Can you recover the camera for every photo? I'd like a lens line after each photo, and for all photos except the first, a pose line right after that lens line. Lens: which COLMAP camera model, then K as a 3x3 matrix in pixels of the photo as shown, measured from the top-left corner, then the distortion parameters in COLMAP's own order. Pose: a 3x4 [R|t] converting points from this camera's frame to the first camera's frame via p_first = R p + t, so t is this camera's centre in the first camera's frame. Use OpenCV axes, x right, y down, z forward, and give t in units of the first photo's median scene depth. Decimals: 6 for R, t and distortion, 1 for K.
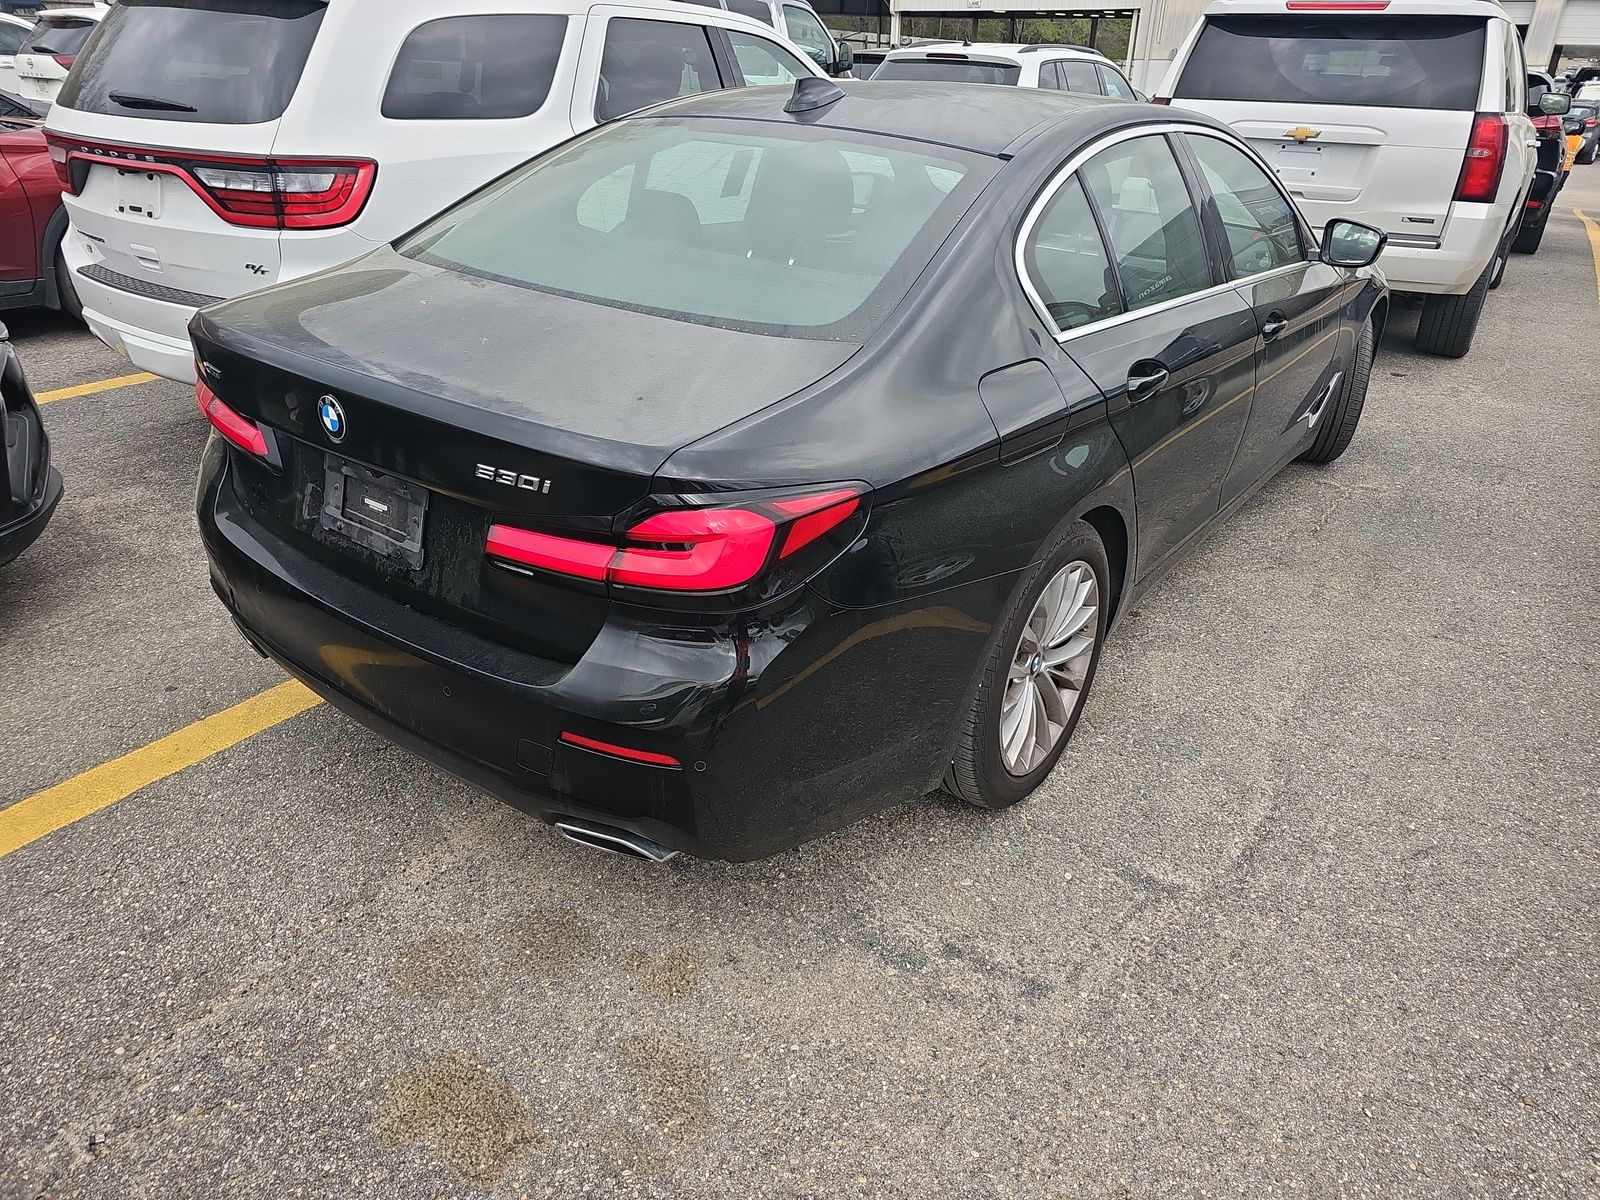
lens RADIAL K [[1063.3, 0, 812.7], [0, 1063.3, 599.4], [0, 0, 1]] dist [0.018957, -0.024008]
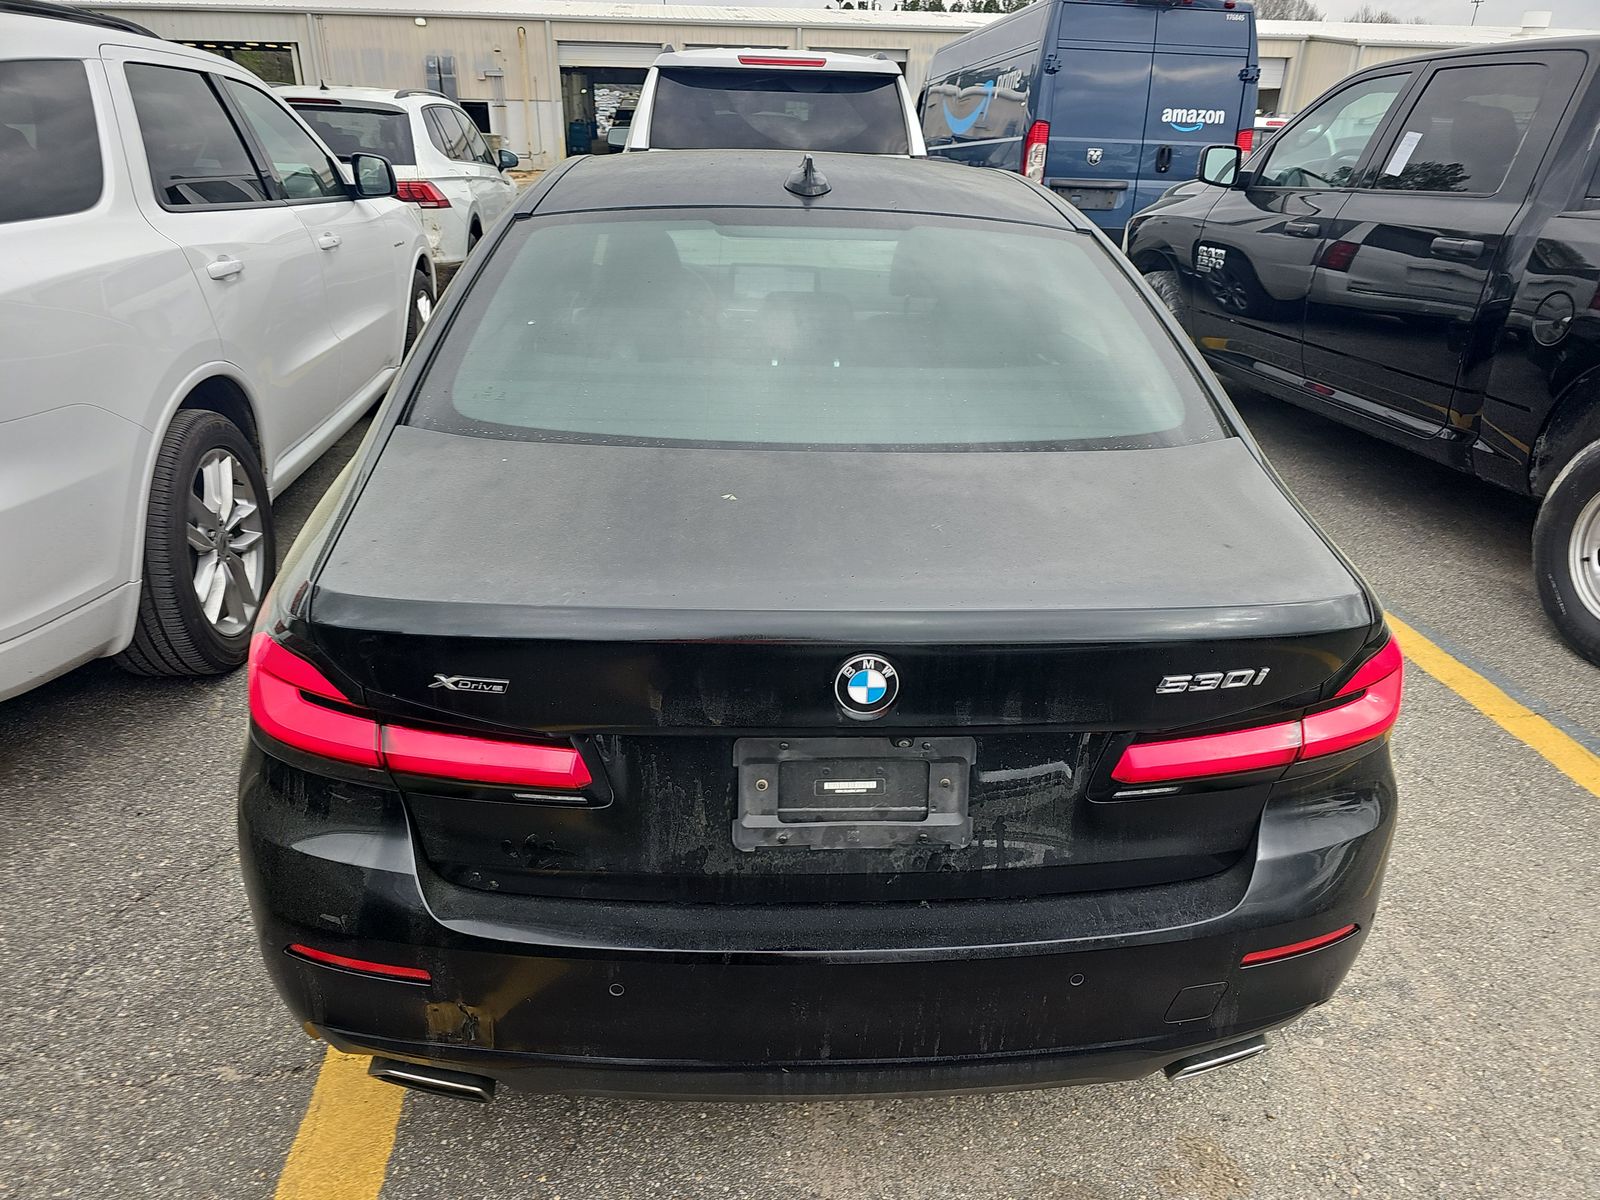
lens RADIAL K [[1084.8, 0, 808.9], [0, 1084.8, 607.4], [0, 0, 1]] dist [0.012940, -0.016033]
pose [[0.763559, -0.270711, 0.586254, -0.817188], [0.286377, 0.955679, 0.068310, -0.258231], [-0.578763, 0.115731, 0.807242, 0.424832]]
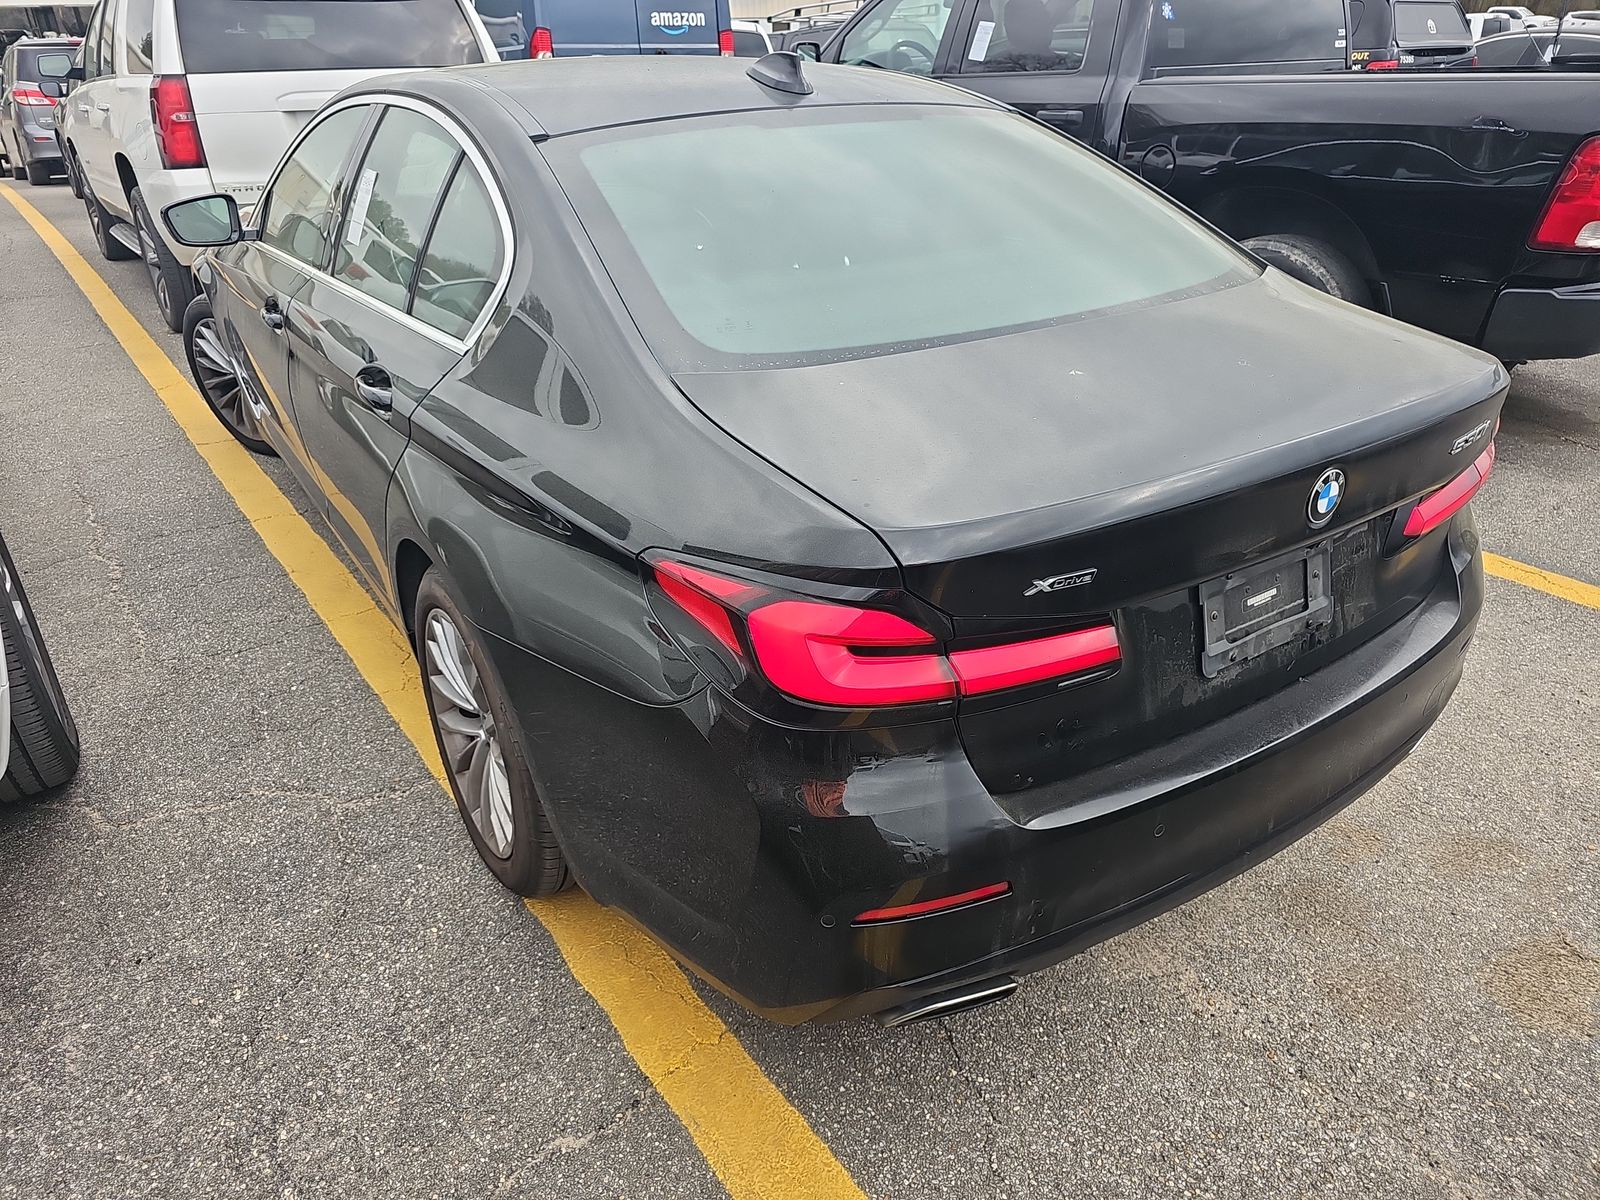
lens RADIAL K [[1063.3, 0, 795.0], [0, 1063.3, 599.3], [0, 0, 1]] dist [0.018957, -0.024008]
pose [[0.344846, -0.464413, 0.815722, -1.192182], [0.440389, 0.847495, 0.296328, -0.482840], [-0.828938, 0.257048, 0.496777, 0.891944]]
